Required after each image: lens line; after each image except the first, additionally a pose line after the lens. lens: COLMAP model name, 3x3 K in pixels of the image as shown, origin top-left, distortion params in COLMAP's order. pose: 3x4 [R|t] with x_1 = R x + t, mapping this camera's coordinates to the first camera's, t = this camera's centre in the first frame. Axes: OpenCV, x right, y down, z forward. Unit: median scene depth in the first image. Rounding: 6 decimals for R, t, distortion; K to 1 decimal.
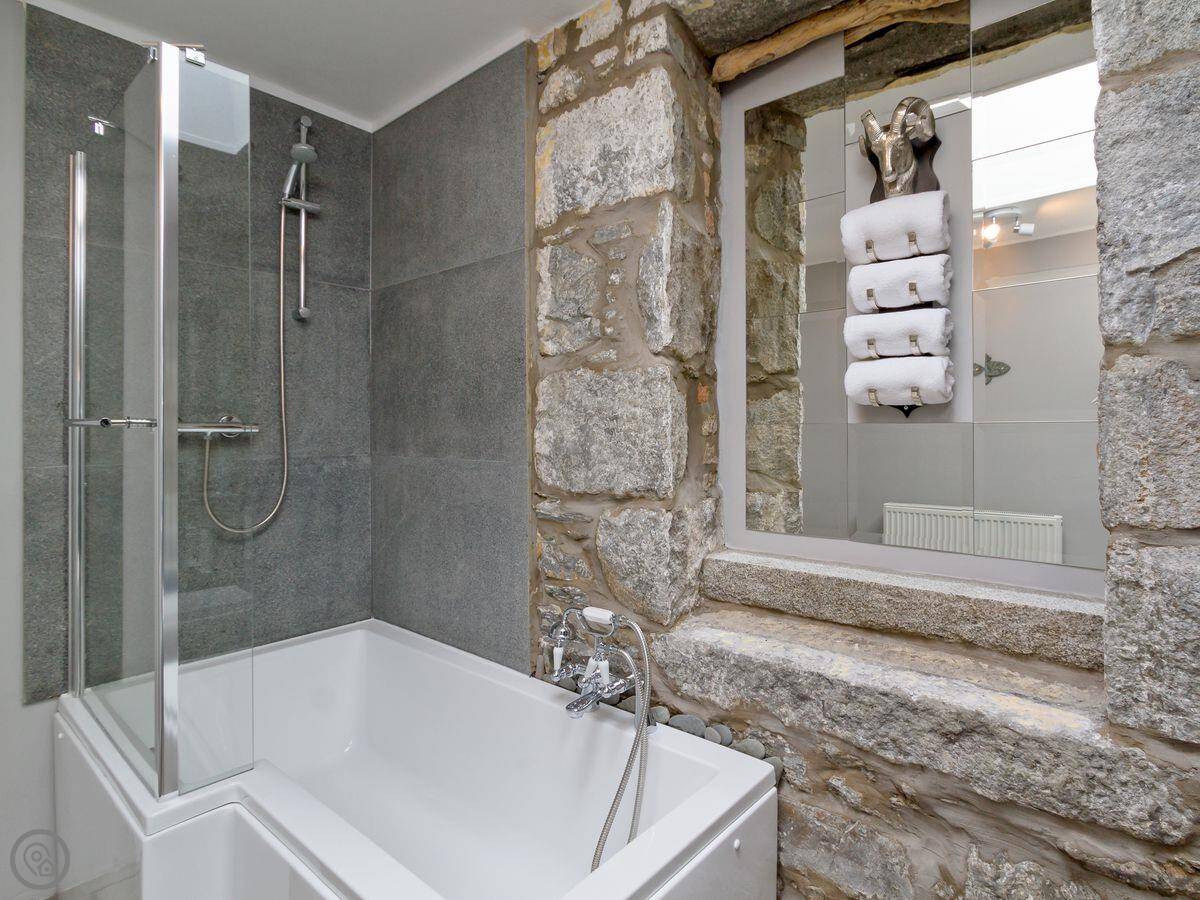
lens RADIAL K [[634.7, 0, 652.5], [0, 634.7, 428.1], [0, 0, 1]] dist [-0.002092, -0.001963]
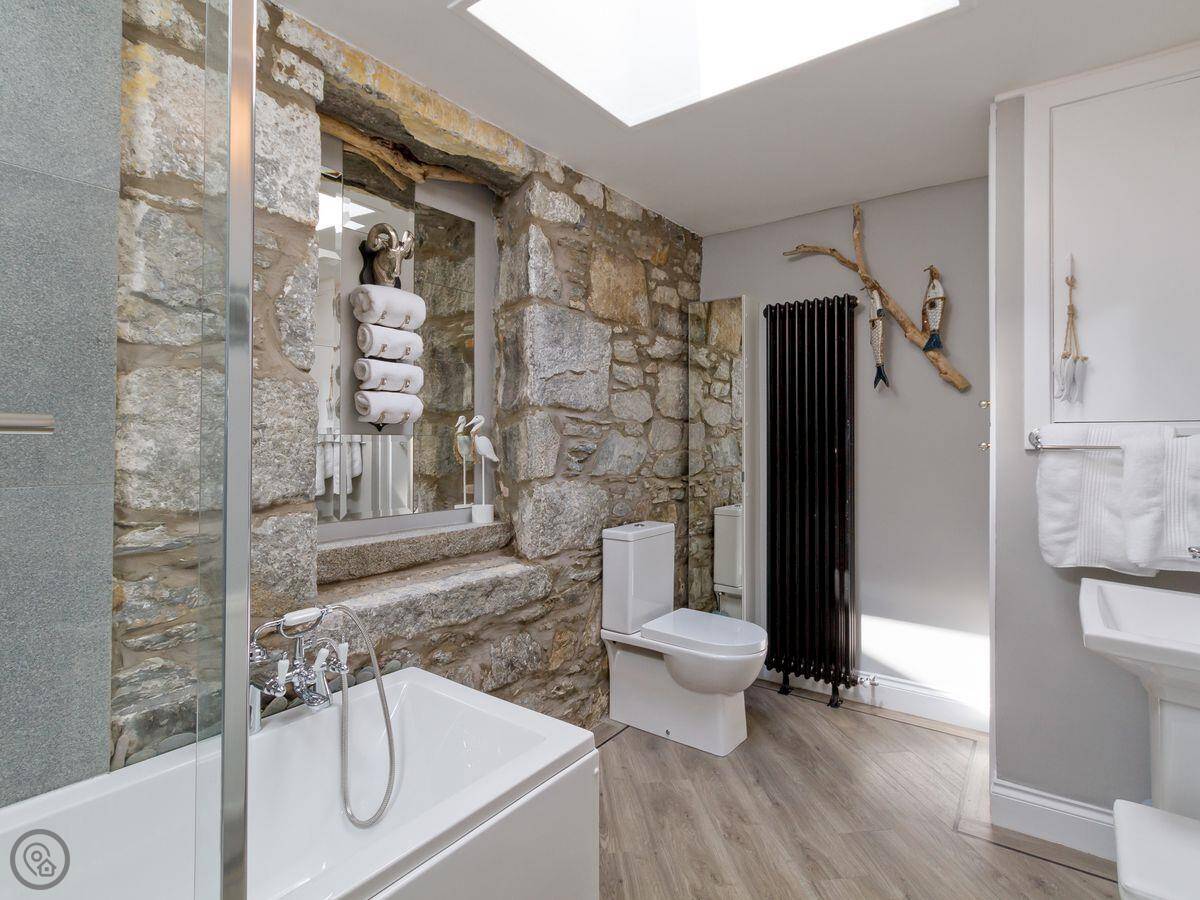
lens RADIAL K [[615.5, 0, 600.0], [0, 615.5, 450.0], [0, 0, 1]] dist [0.000004, 0.000109]
pose [[-0.035283, -0.013840, 0.999282, -1.065811], [-0.002907, 0.999901, 0.013746, 0.004946], [-0.999373, -0.002420, -0.035320, 0.522571]]
